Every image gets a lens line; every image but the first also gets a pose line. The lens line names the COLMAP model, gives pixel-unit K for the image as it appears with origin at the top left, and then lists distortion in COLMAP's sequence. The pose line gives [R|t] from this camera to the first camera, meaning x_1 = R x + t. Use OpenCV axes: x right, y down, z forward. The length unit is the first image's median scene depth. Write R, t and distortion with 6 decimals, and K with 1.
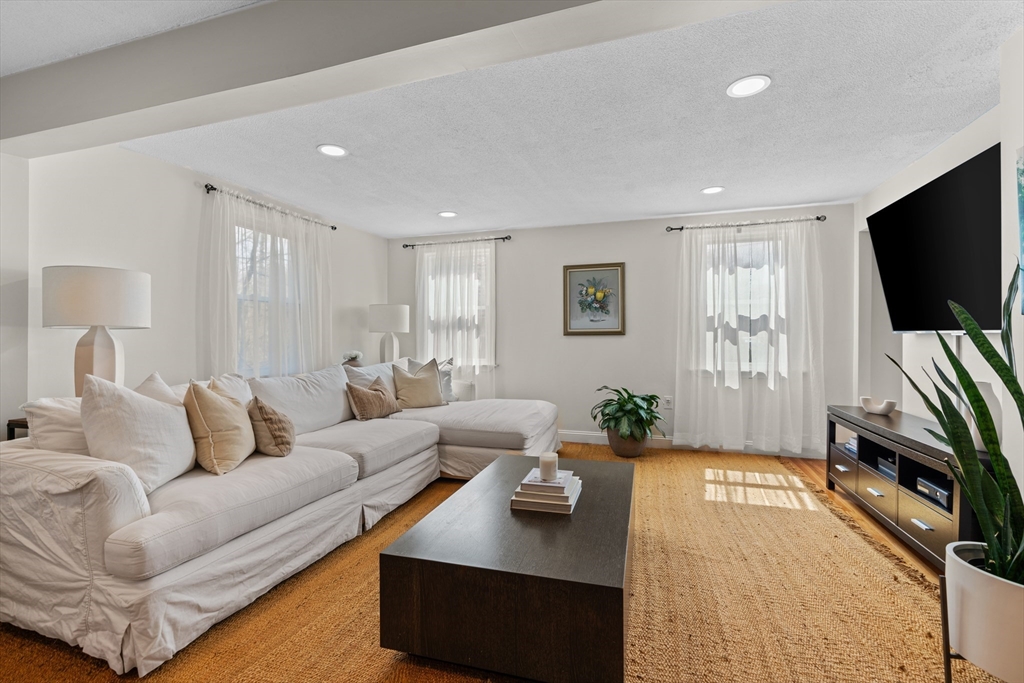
lens RADIAL K [[461.2, 0, 513.7], [0, 461.2, 340.9], [0, 0, 1]] dist [-0.008977, 0.003134]
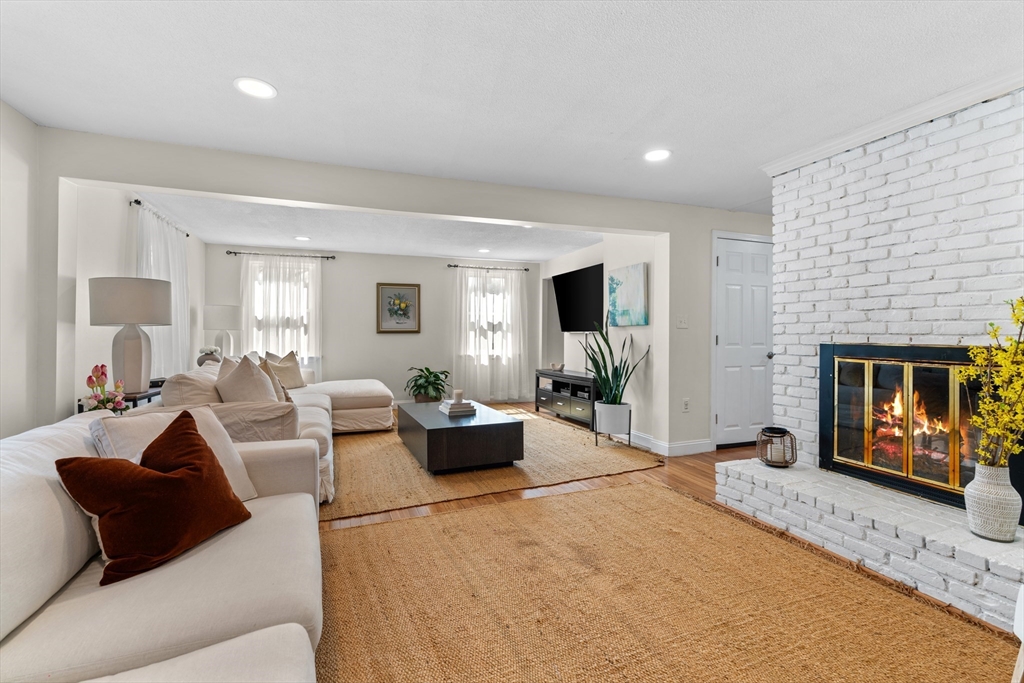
lens RADIAL K [[461.2, 0, 510.9], [0, 461.2, 346.1], [0, 0, 1]] dist [-0.008977, 0.003134]
pose [[0.779904, -0.013355, 0.625757, -0.492669], [0.003252, 0.999845, 0.017286, 0.004870], [-0.625891, -0.011446, 0.779827, -0.365693]]
